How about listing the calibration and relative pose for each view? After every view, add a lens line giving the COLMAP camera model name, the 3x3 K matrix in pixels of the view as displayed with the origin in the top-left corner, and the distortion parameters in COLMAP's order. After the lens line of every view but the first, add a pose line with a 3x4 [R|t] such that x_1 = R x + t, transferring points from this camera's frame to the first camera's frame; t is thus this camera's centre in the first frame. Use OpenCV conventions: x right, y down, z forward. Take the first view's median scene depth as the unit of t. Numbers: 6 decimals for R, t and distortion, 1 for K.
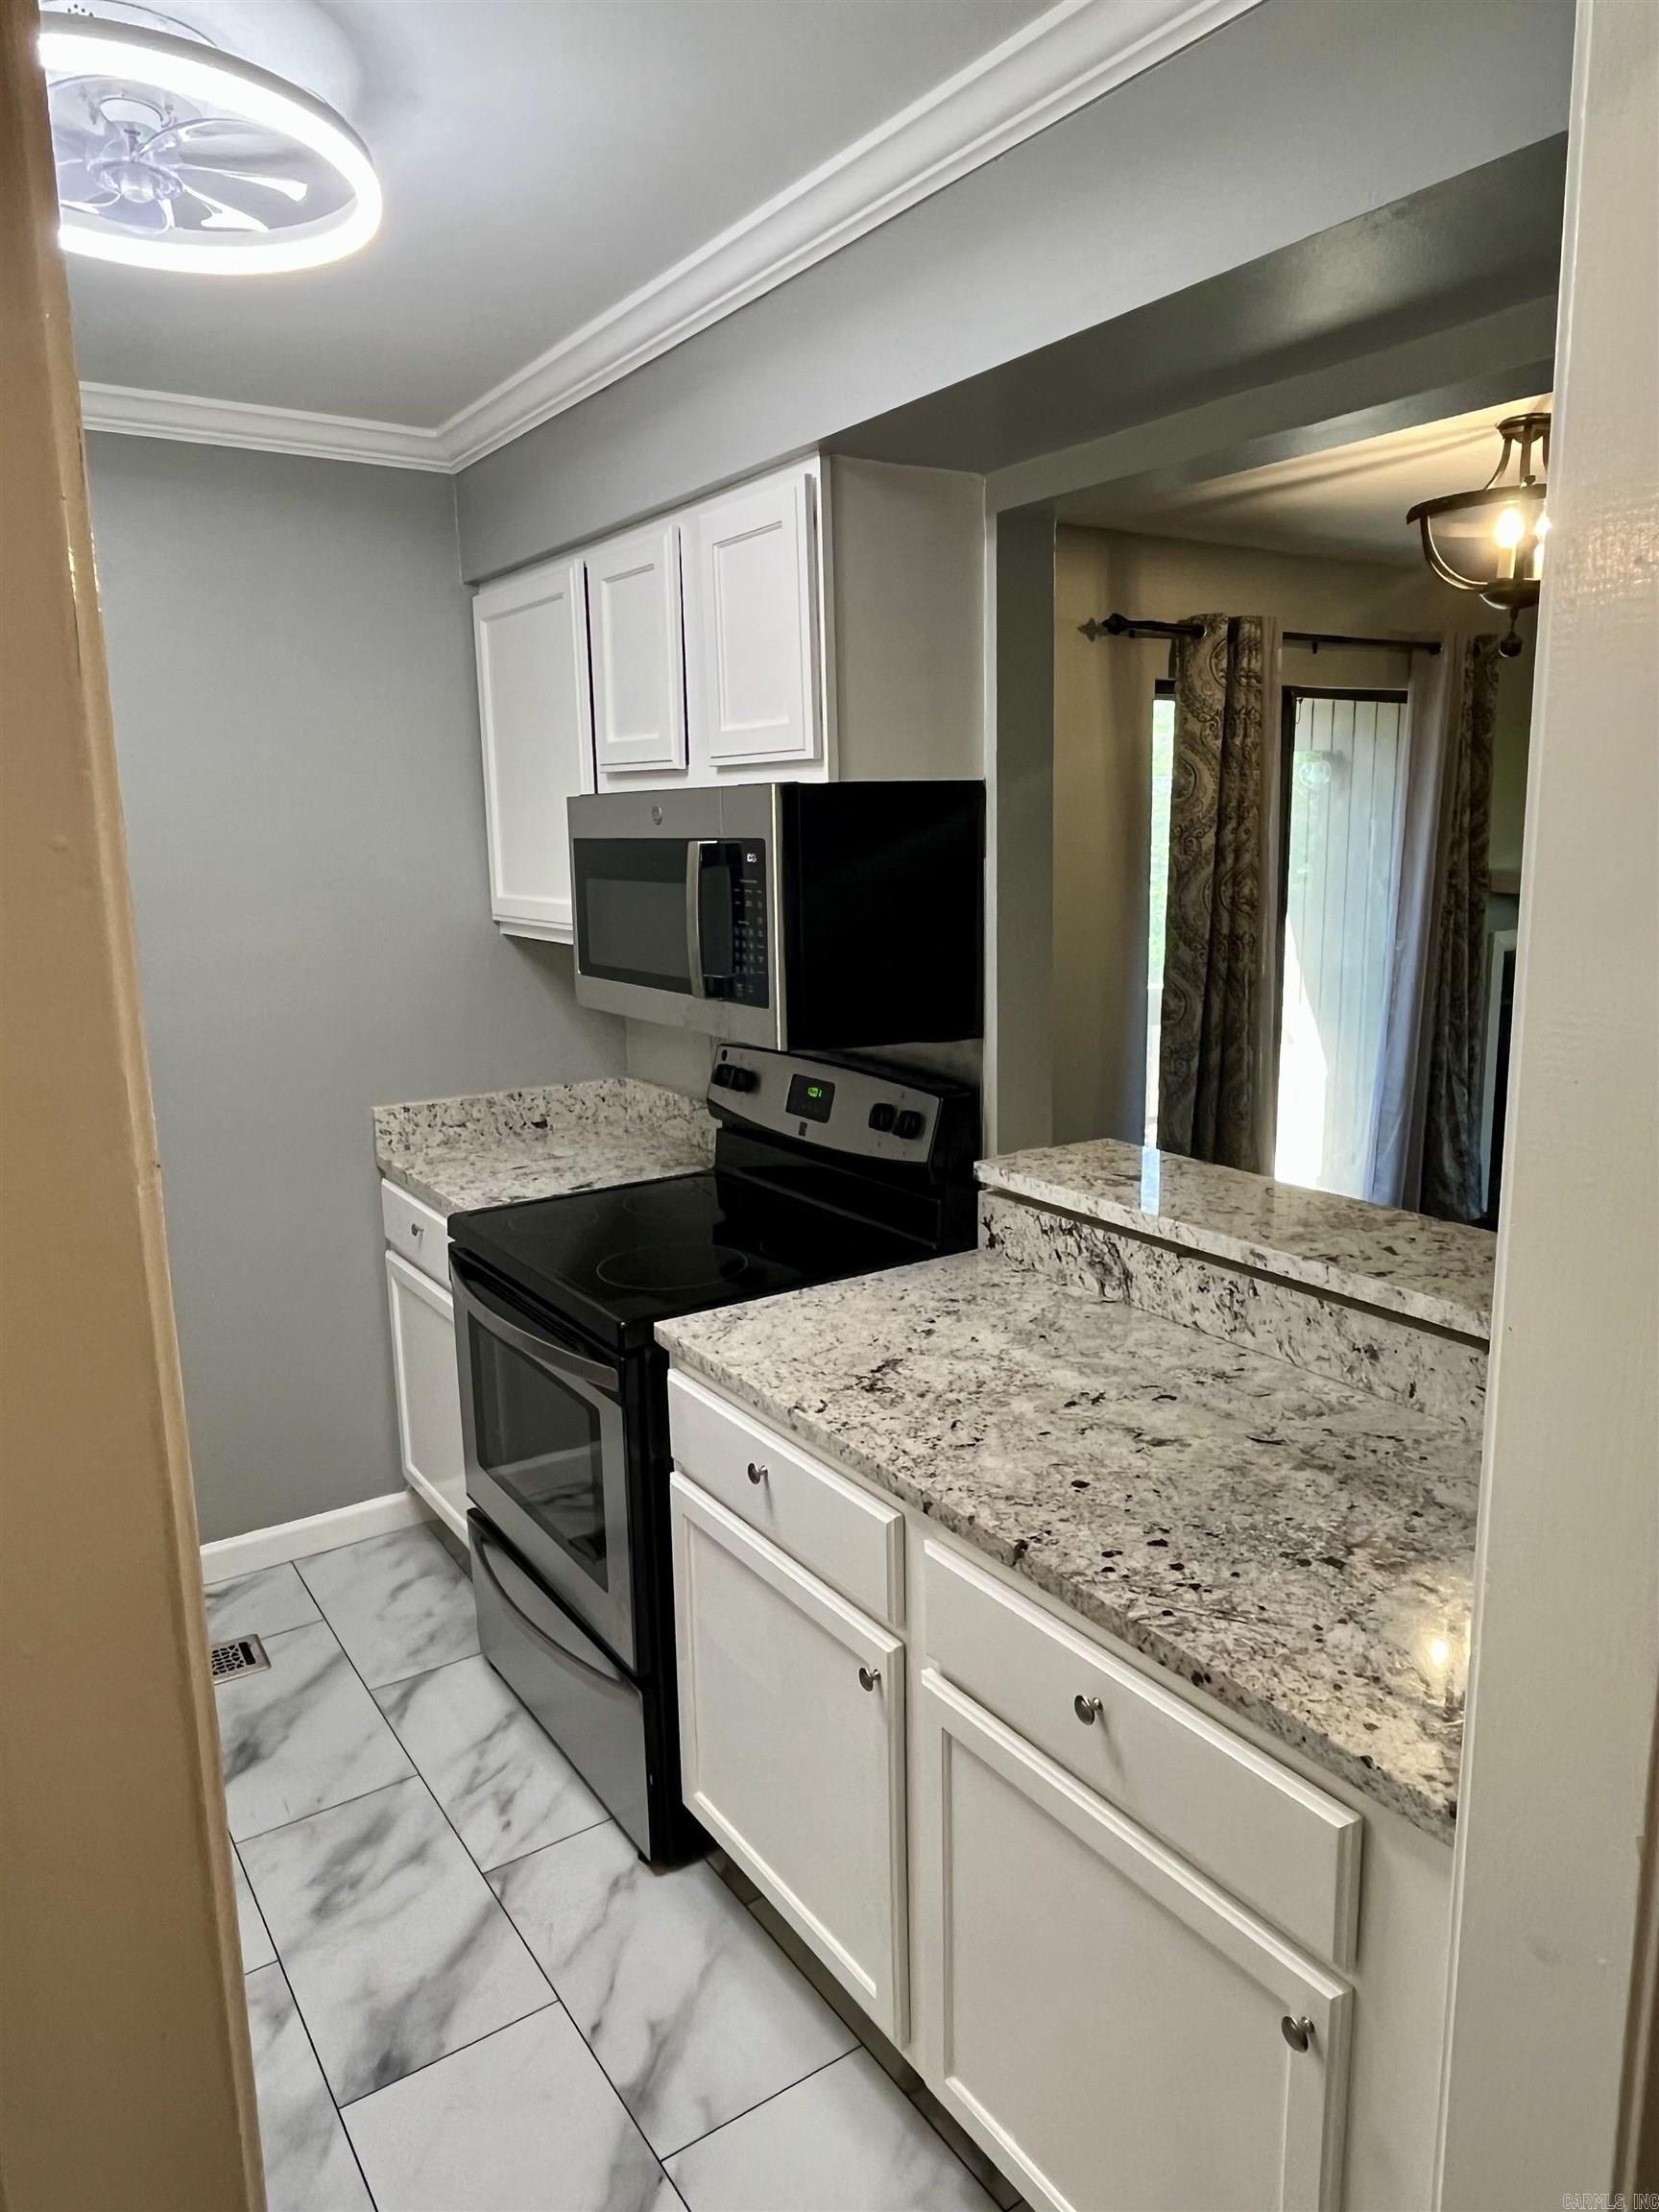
lens RADIAL K [[1465.8, 0, 829.6], [0, 1465.8, 1106.7], [0, 0, 1]] dist [0.014462, -0.001872]
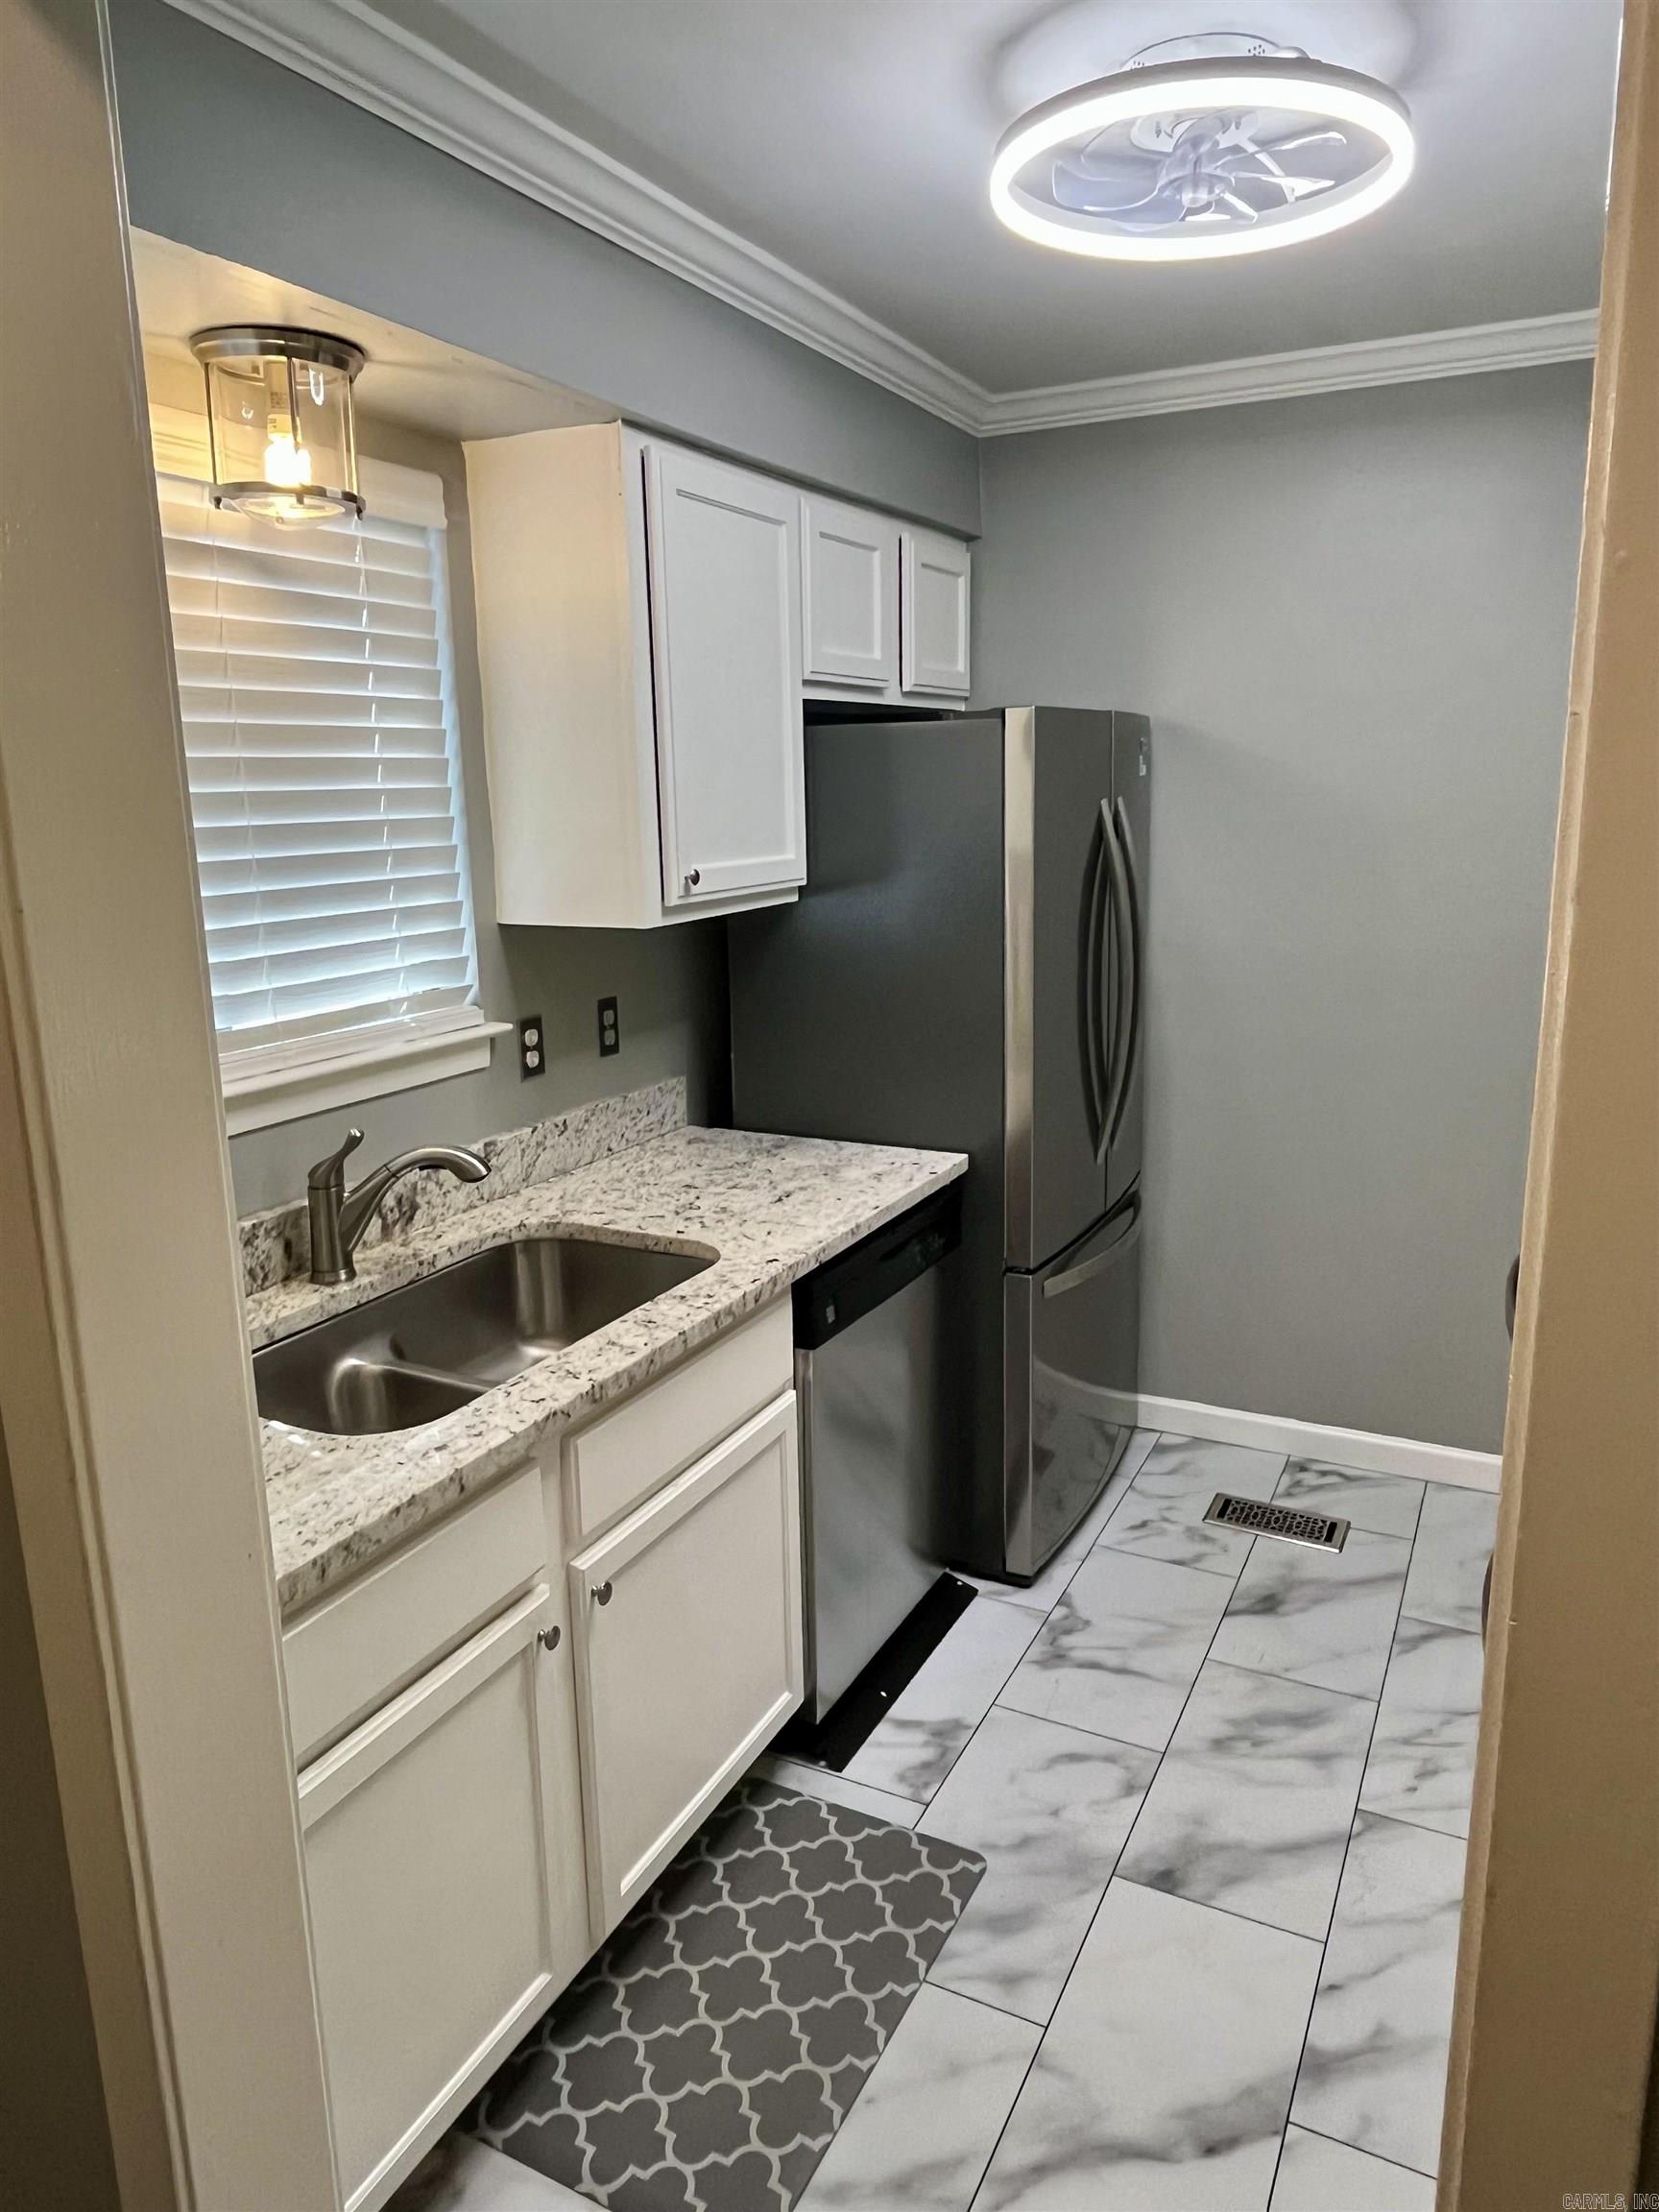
lens RADIAL K [[1465.8, 0, 829.5], [0, 1465.8, 1095.7], [0, 0, 1]] dist [0.014462, -0.001872]
pose [[0.491276, 0.192933, -0.849367, 0.341246], [-0.161559, 0.978422, 0.128802, -0.023307], [0.855889, 0.073945, 0.511846, 0.144878]]
